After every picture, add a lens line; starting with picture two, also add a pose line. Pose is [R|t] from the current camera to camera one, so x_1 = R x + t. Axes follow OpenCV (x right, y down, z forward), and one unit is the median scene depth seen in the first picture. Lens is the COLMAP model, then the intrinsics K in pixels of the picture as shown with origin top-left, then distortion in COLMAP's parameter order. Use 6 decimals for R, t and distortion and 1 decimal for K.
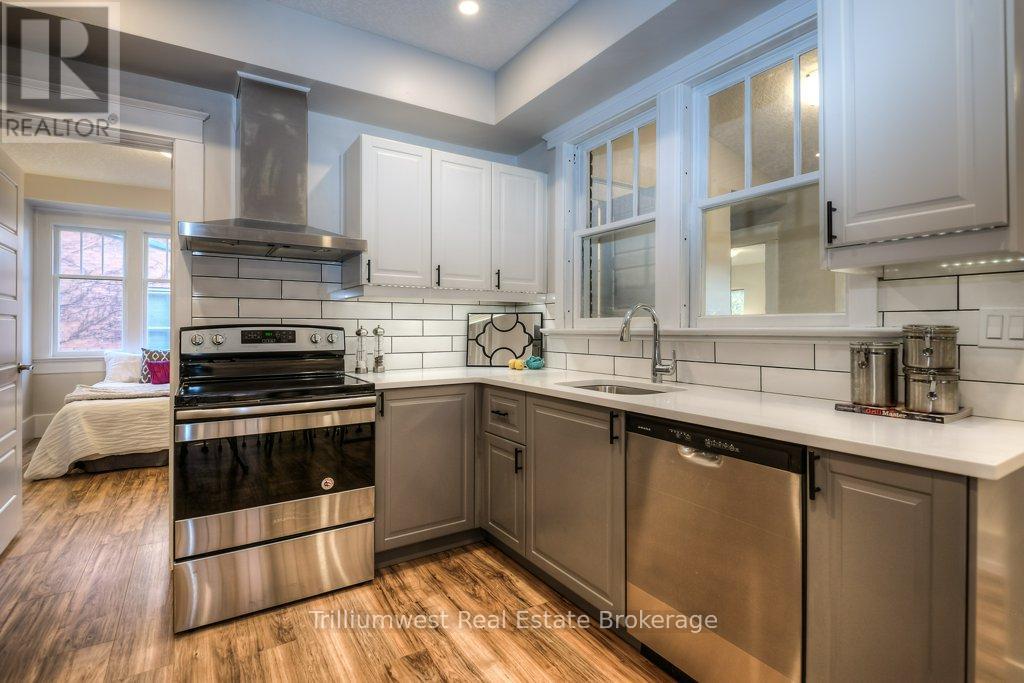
lens RADIAL K [[497.6, 0, 507.4], [0, 497.6, 323.5], [0, 0, 1]] dist [0.002446, -0.003632]
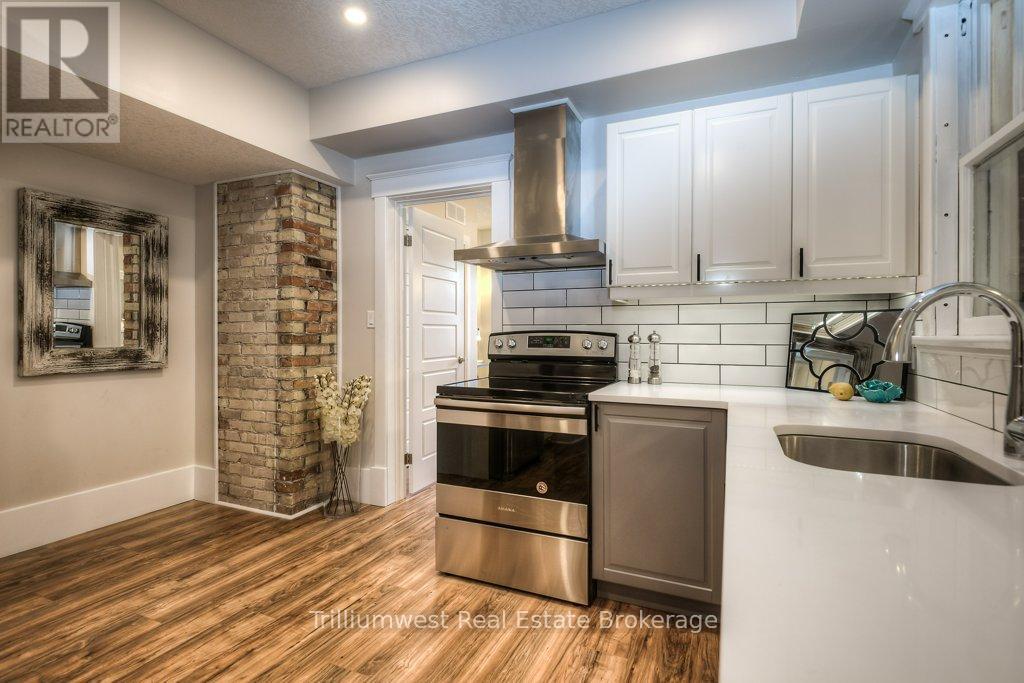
lens RADIAL K [[497.6, 0, 509.9], [0, 497.6, 331.3], [0, 0, 1]] dist [0.002446, -0.003632]
pose [[0.541370, -0.000211, -0.840785, 0.384897], [0.008437, 0.999951, 0.005182, -0.002706], [0.840742, -0.009899, 0.541345, 0.339888]]
